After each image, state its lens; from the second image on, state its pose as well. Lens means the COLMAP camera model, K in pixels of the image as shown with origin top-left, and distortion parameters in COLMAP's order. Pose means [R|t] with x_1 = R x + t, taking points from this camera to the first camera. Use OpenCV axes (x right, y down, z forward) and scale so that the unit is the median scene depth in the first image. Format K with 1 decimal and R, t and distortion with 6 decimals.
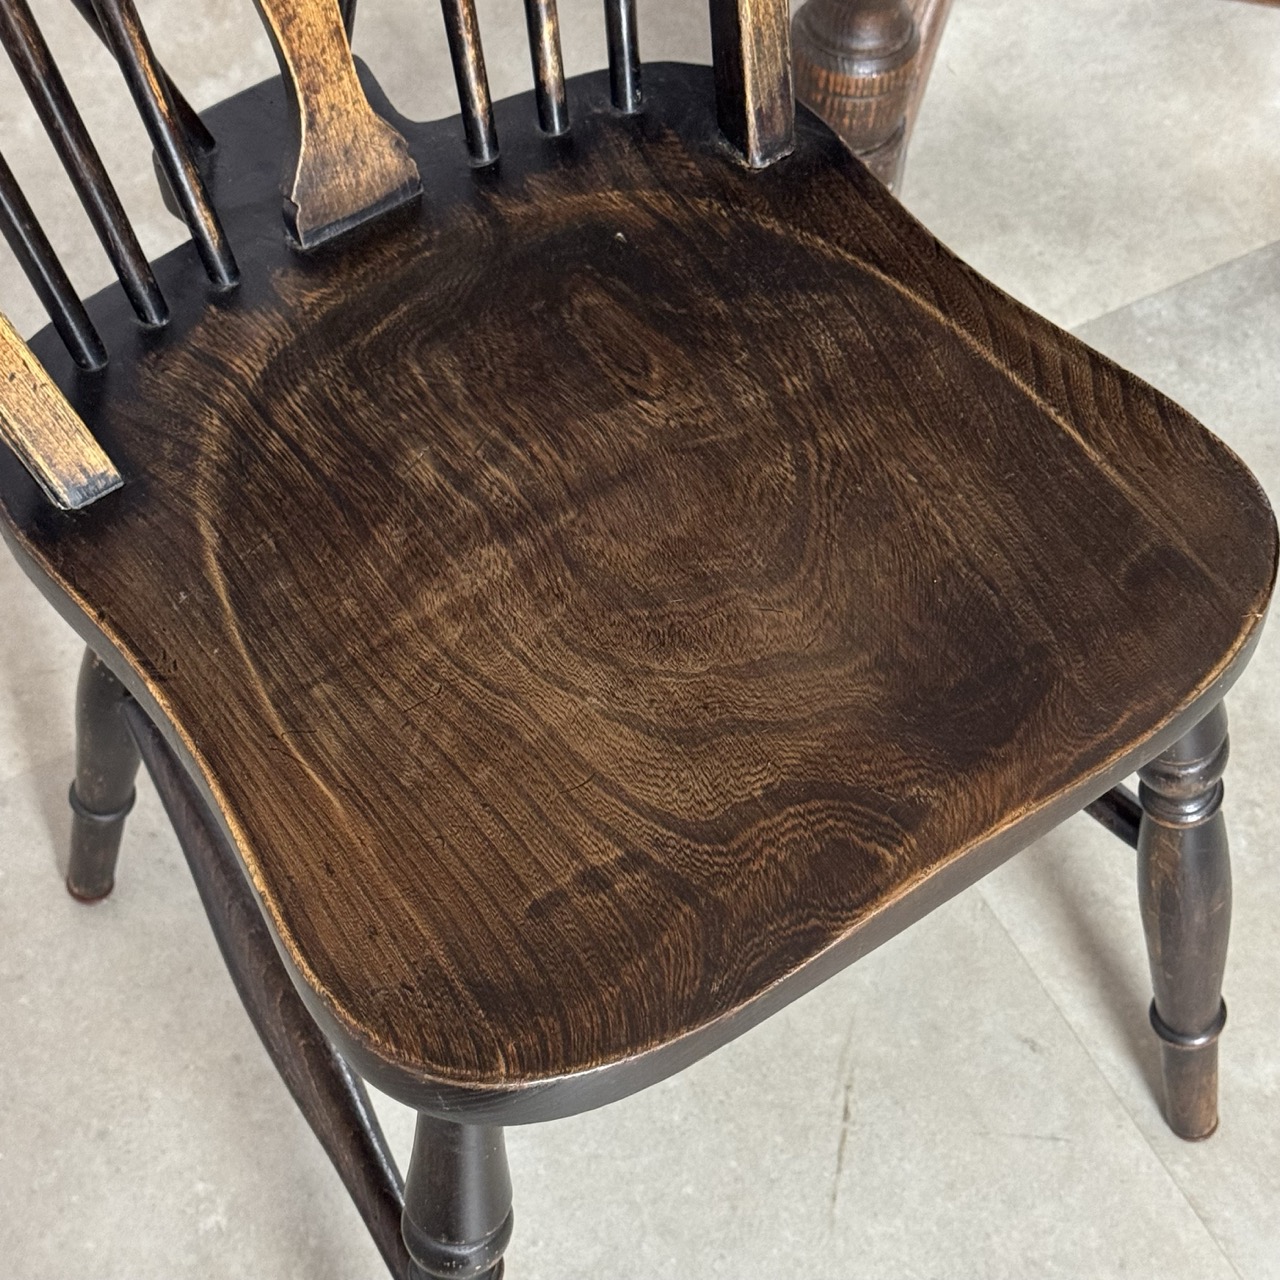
lens RADIAL K [[2695.3, 0, 638.2], [0, 2695.3, 639.6], [0, 0, 1]] dist [0.124242, 0.000000]
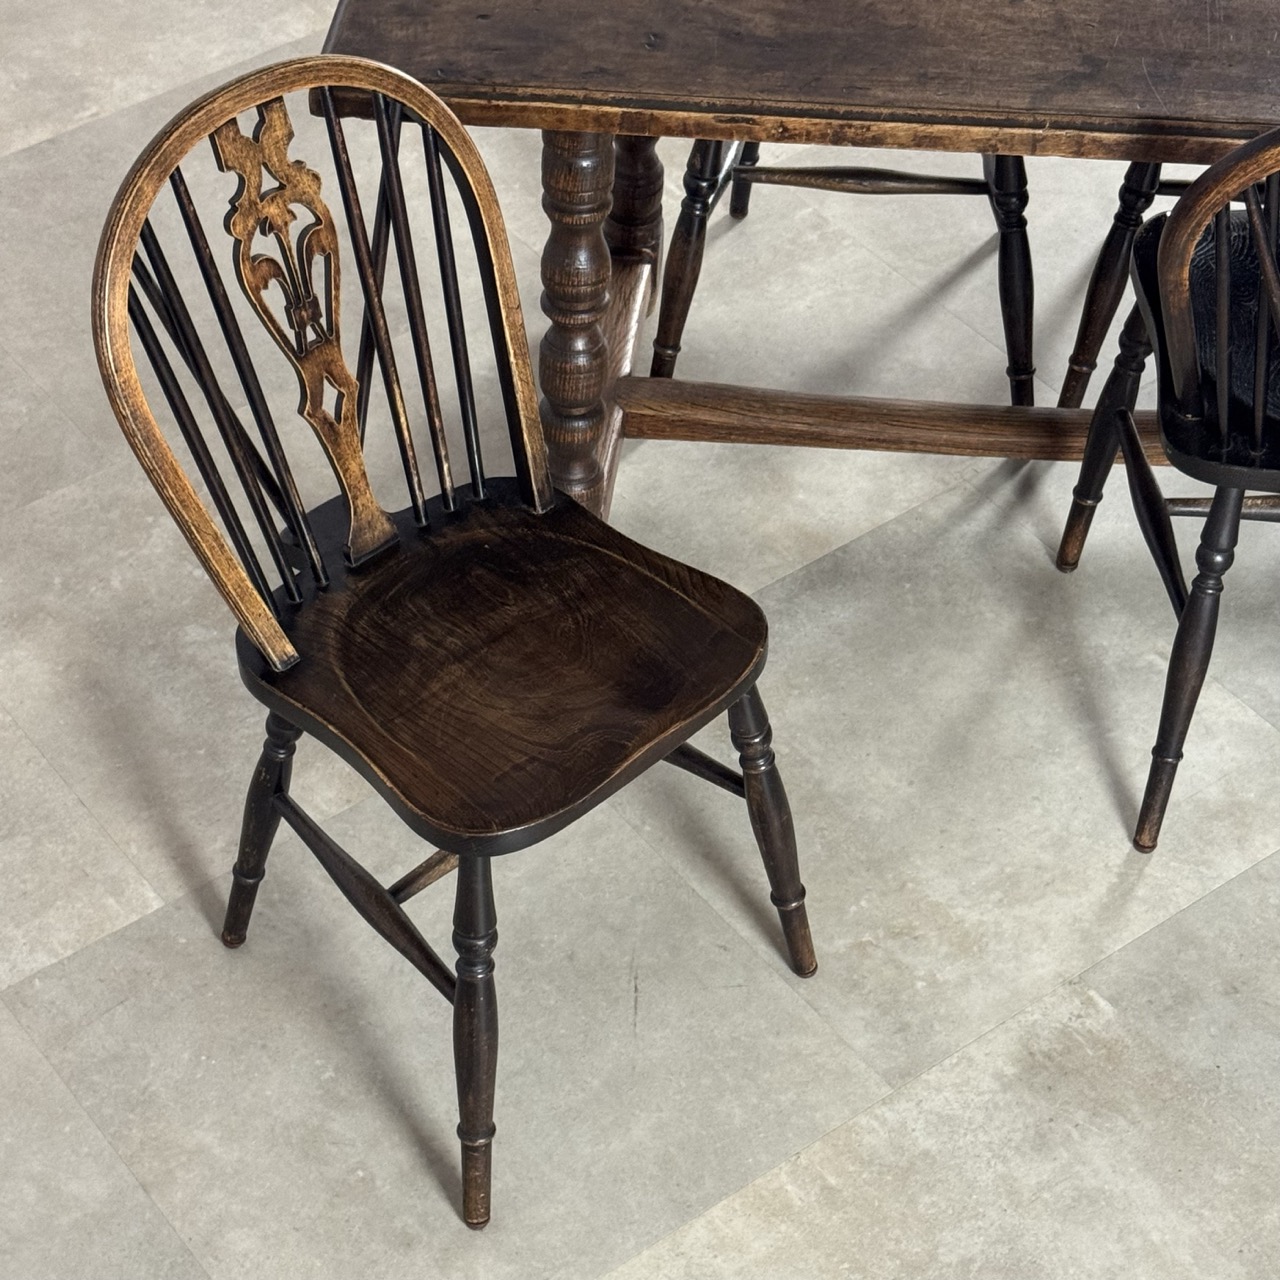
lens RADIAL K [[3097.9, 0, 640.1], [0, 3097.9, 640.3], [0, 0, 1]] dist [-0.025162, 0.000000]
pose [[0.987990, -0.111414, 0.107068, -0.175363], [0.131399, 0.970373, -0.202755, 0.502613], [-0.081306, 0.214389, 0.973359, -1.645222]]
